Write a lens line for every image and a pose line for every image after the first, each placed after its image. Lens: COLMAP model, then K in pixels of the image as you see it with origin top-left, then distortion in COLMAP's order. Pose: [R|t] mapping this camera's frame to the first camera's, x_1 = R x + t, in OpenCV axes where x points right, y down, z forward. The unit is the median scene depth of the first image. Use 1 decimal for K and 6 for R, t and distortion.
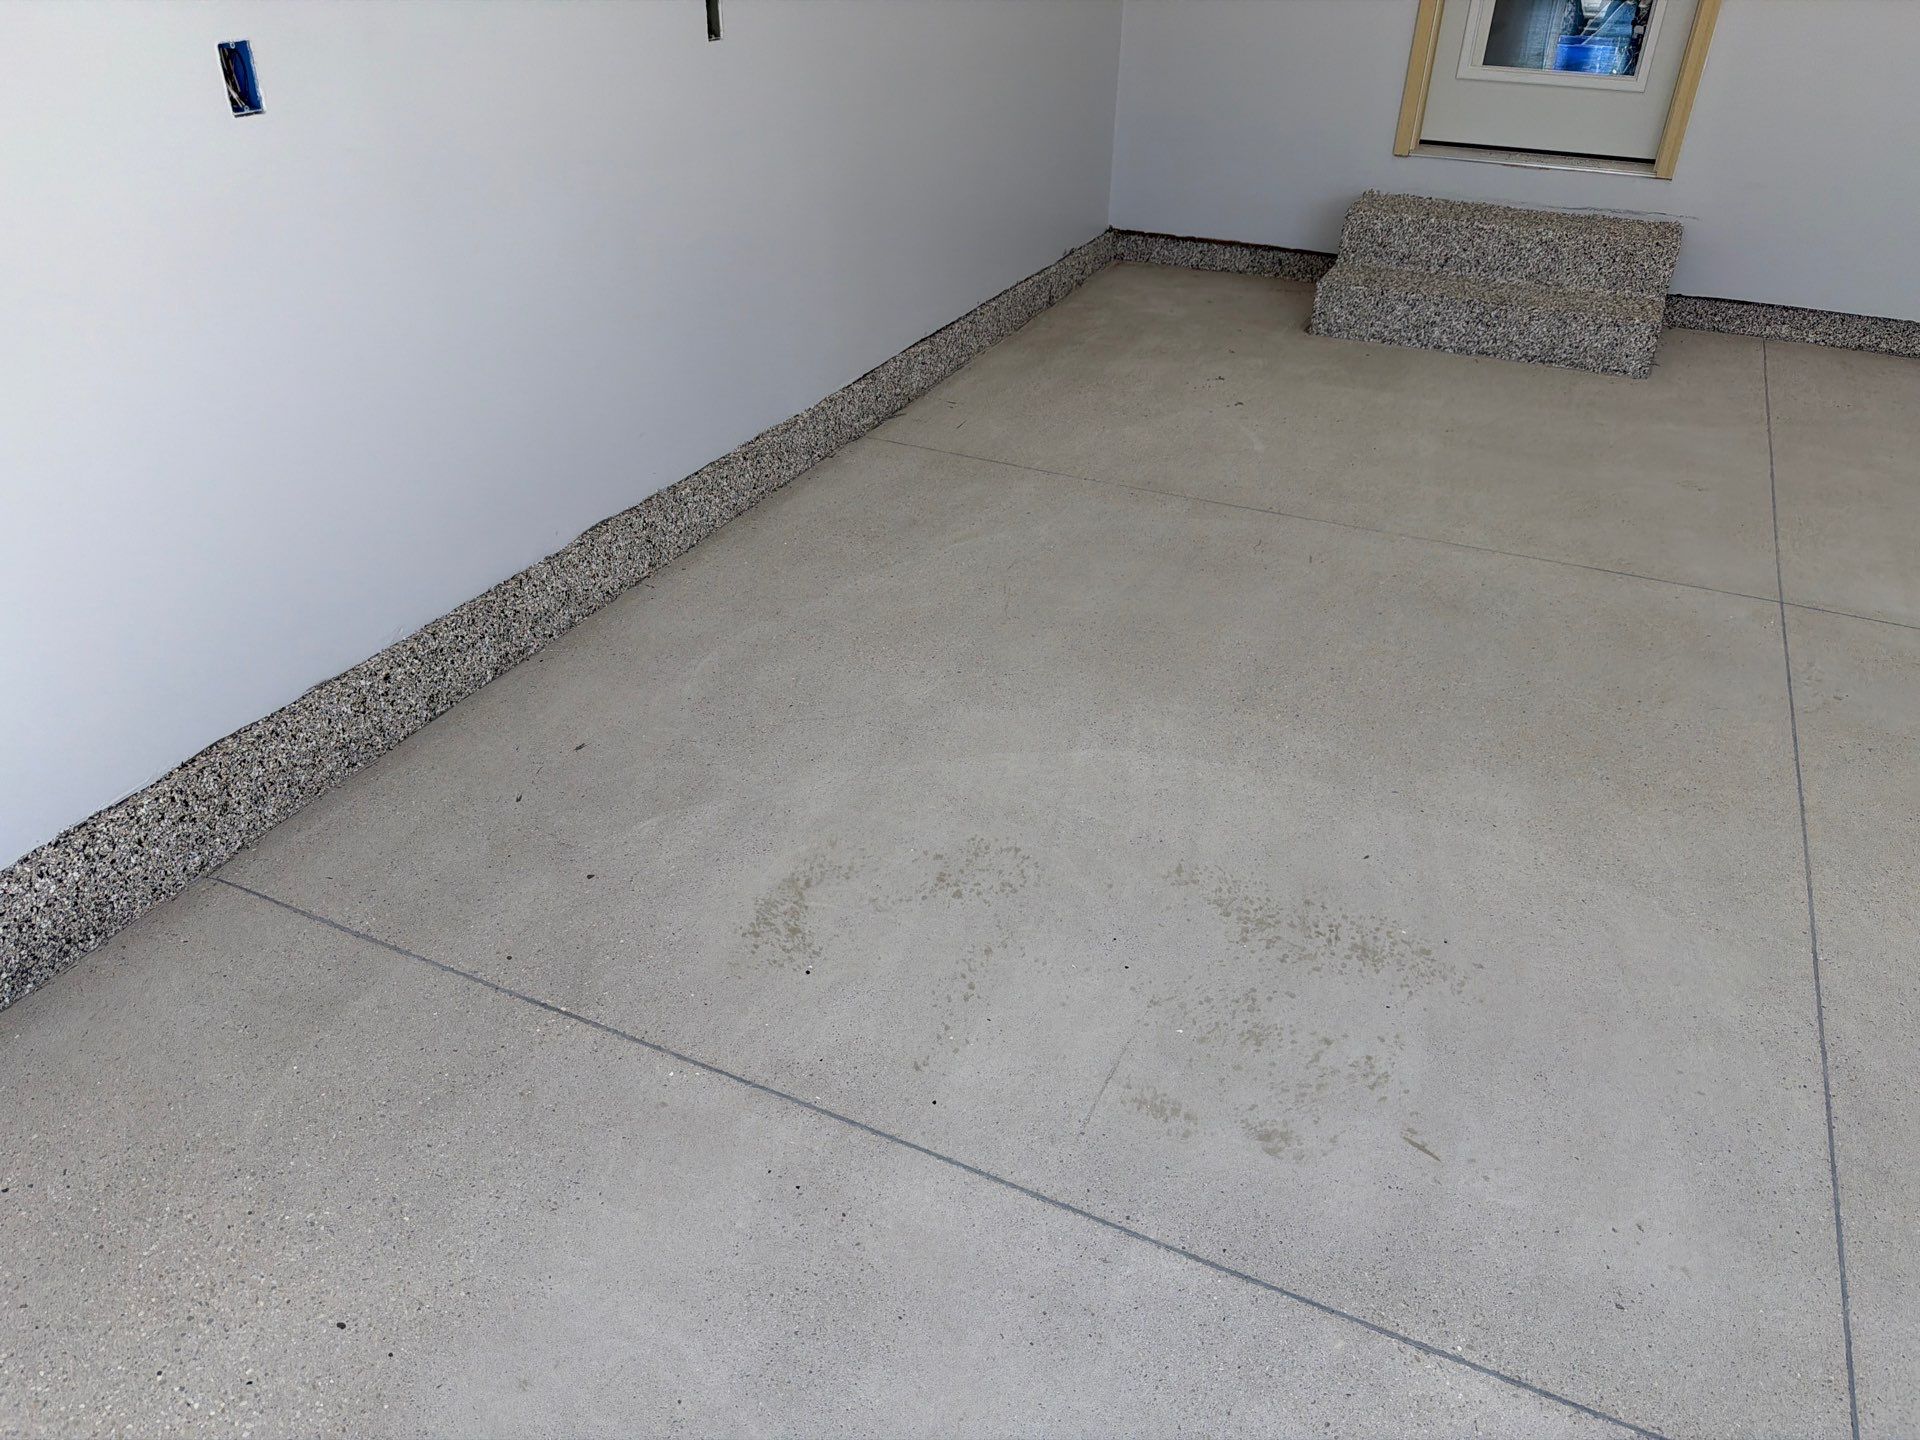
lens RADIAL K [[1367.8, 0, 950.5], [0, 1367.8, 716.5], [0, 0, 1]] dist [0.005677, -0.011127]
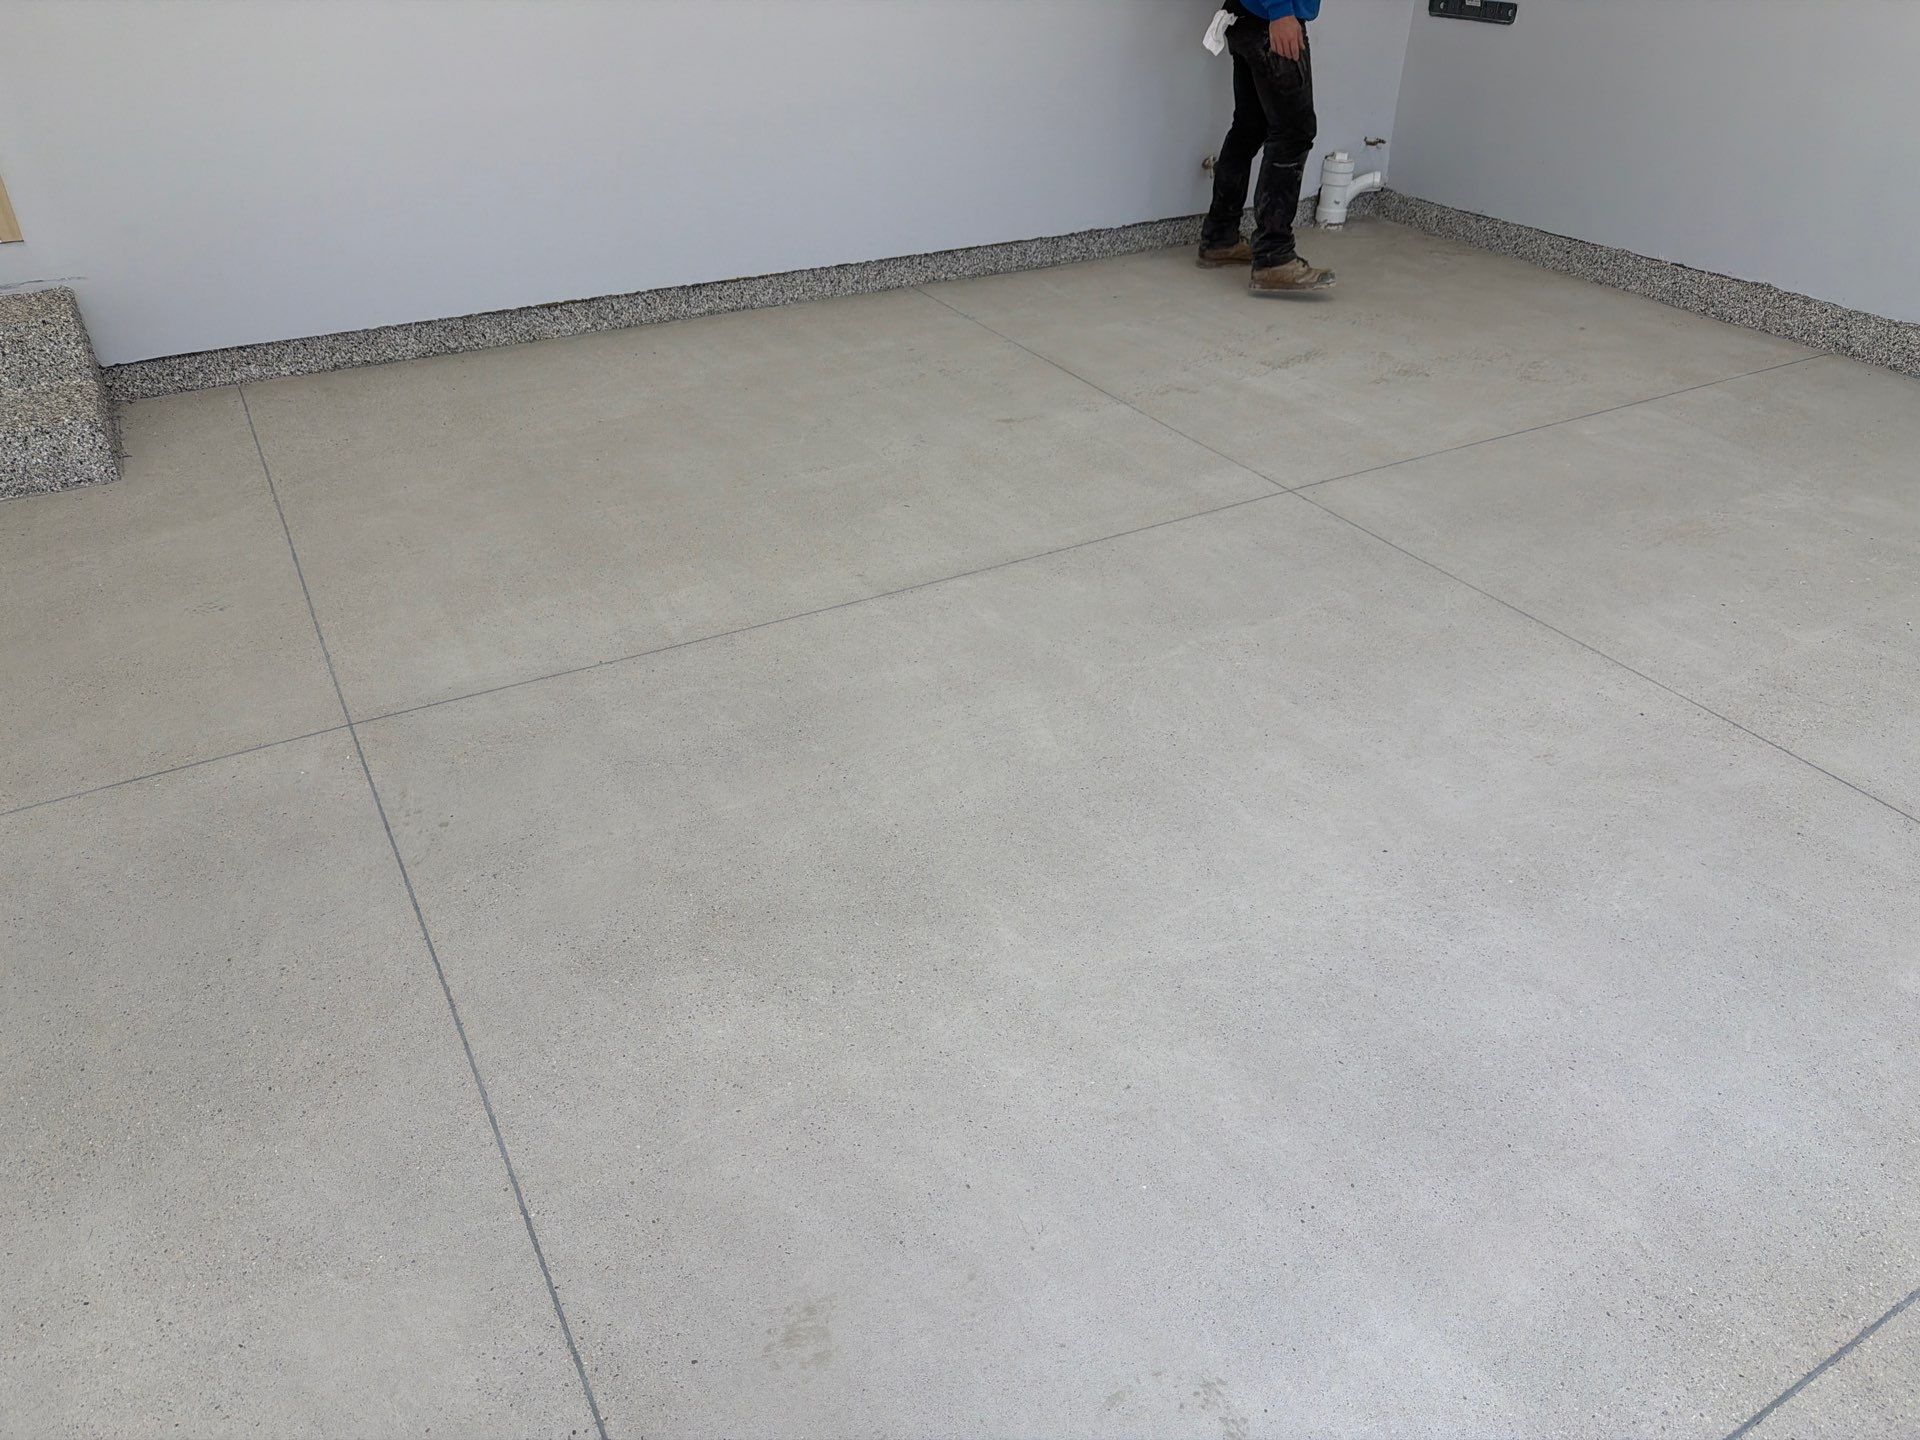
lens RADIAL K [[1367.8, 0, 954.5], [0, 1367.8, 723.9], [0, 0, 1]] dist [0.005677, -0.011127]
pose [[0.581506, -0.449998, 0.677755, 0.341958], [0.436228, 0.875673, 0.207128, -0.134498], [-0.686699, 0.175209, 0.705511, 0.185013]]
